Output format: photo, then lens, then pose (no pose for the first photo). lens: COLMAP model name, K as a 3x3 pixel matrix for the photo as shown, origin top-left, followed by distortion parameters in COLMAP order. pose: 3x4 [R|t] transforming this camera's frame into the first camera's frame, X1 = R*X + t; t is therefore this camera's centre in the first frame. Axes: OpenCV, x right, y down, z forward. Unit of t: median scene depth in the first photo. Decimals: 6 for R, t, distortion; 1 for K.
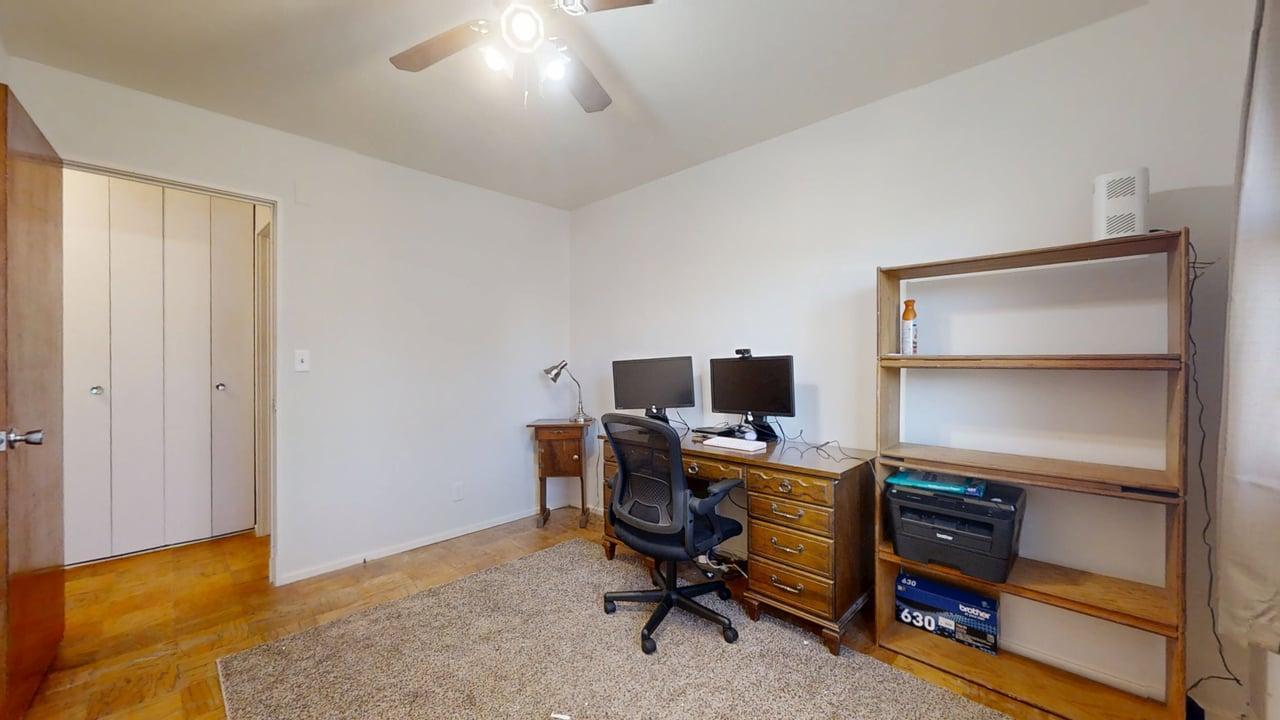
lens RADIAL K [[468.2, 0, 642.8], [0, 468.2, 365.6], [0, 0, 1]] dist [0.000735, 0.000000]
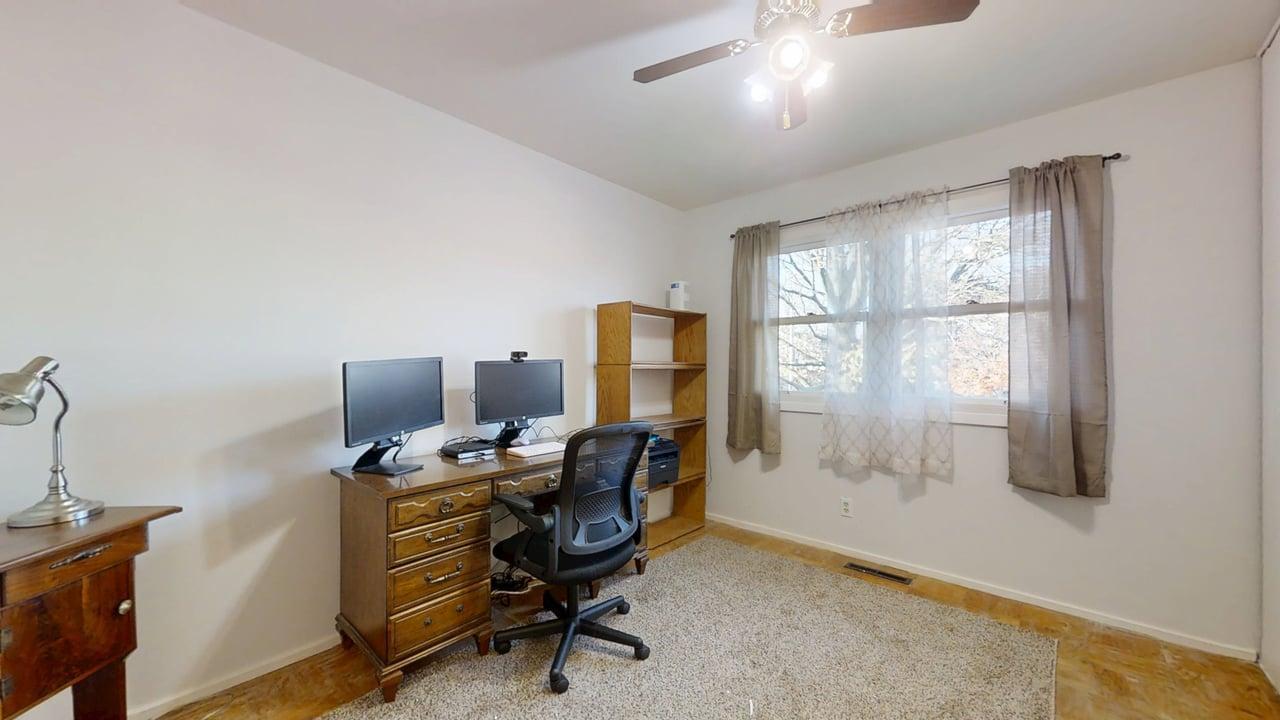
lens RADIAL K [[468.2, 0, 642.8], [0, 468.2, 365.6], [0, 0, 1]] dist [0.000735, 0.000000]
pose [[-0.041242, -0.000694, 0.999149, -0.732484], [0.003001, 0.999995, 0.000819, -0.006529], [-0.999145, 0.003032, -0.041240, 0.774091]]
